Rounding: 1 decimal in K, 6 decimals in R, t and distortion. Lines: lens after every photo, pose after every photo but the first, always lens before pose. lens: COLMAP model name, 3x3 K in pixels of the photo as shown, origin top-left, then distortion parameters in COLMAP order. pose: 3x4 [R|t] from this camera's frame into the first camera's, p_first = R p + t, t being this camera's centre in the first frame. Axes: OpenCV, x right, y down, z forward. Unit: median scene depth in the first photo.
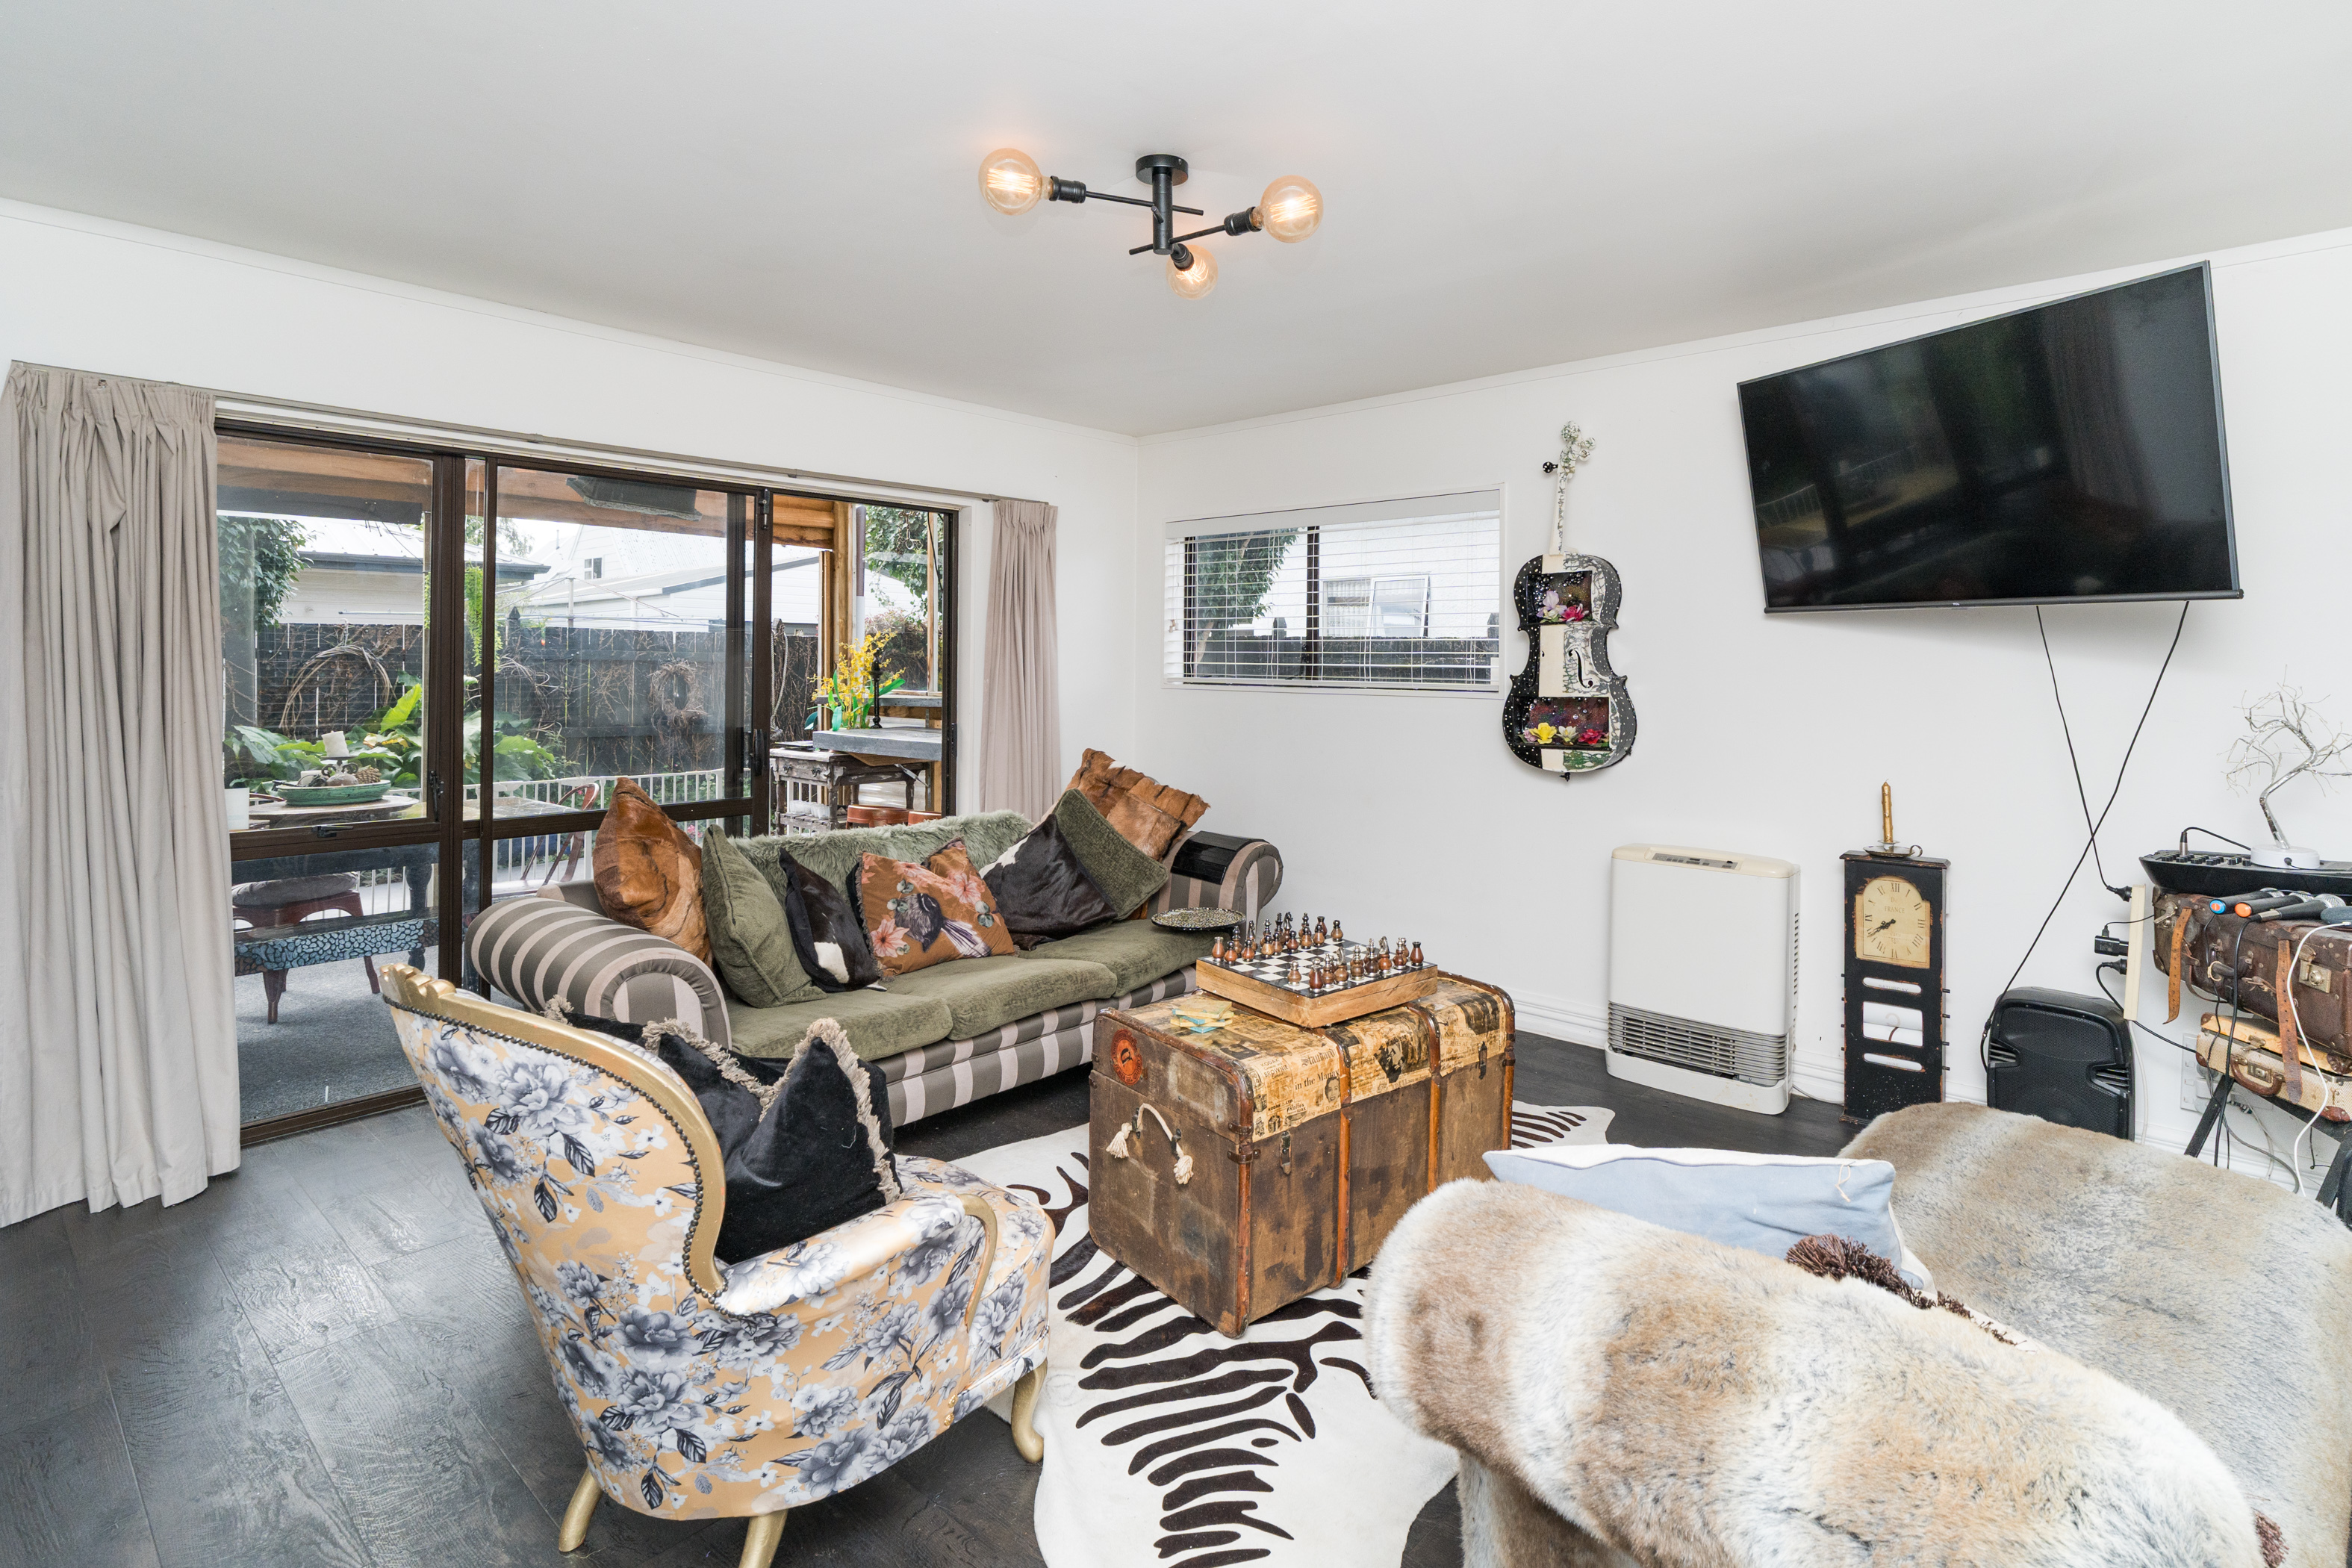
lens RADIAL K [[1189.4, 0, 1178.5], [0, 1189.4, 658.6], [0, 0, 1]] dist [-0.001369, -0.000038]
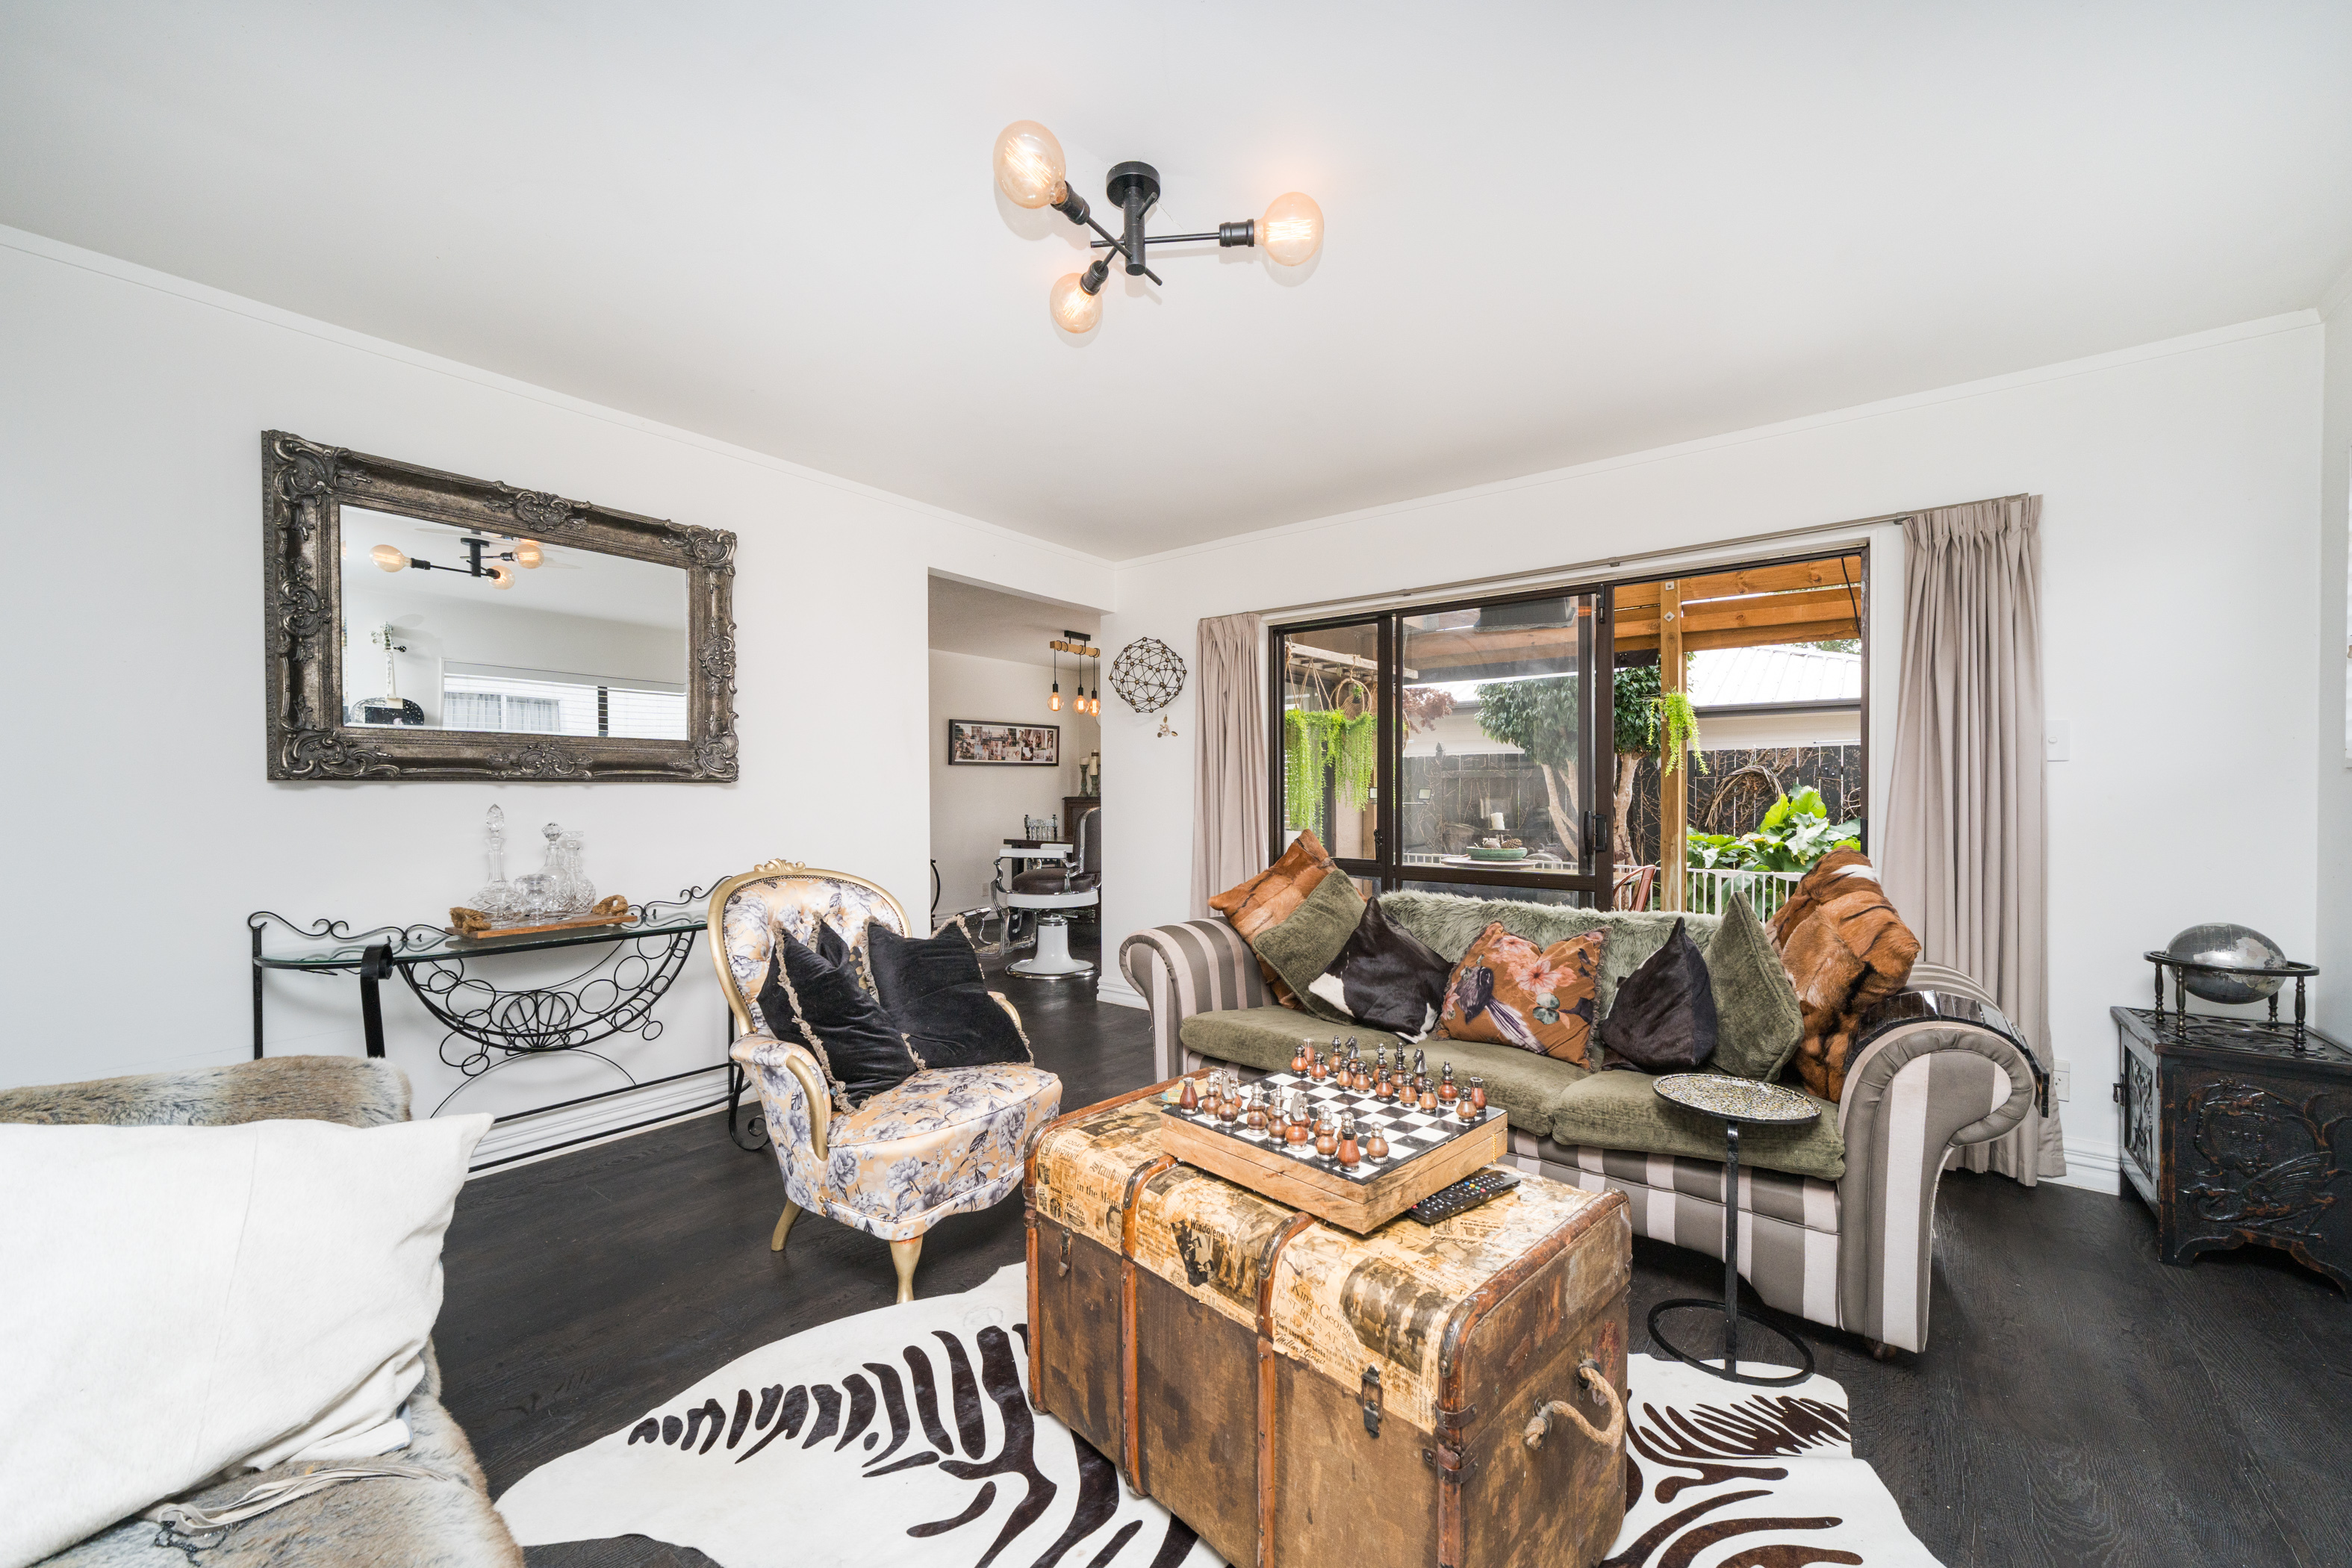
lens RADIAL K [[889.8, 0, 1184.7], [0, 889.8, 798.7], [0, 0, 1]] dist [-0.000258, -0.000023]
pose [[0.078164, -0.003820, -0.996933, 0.635375], [0.004040, 0.999986, -0.003515, 0.077149], [0.996932, -0.003753, 0.078178, 0.890102]]
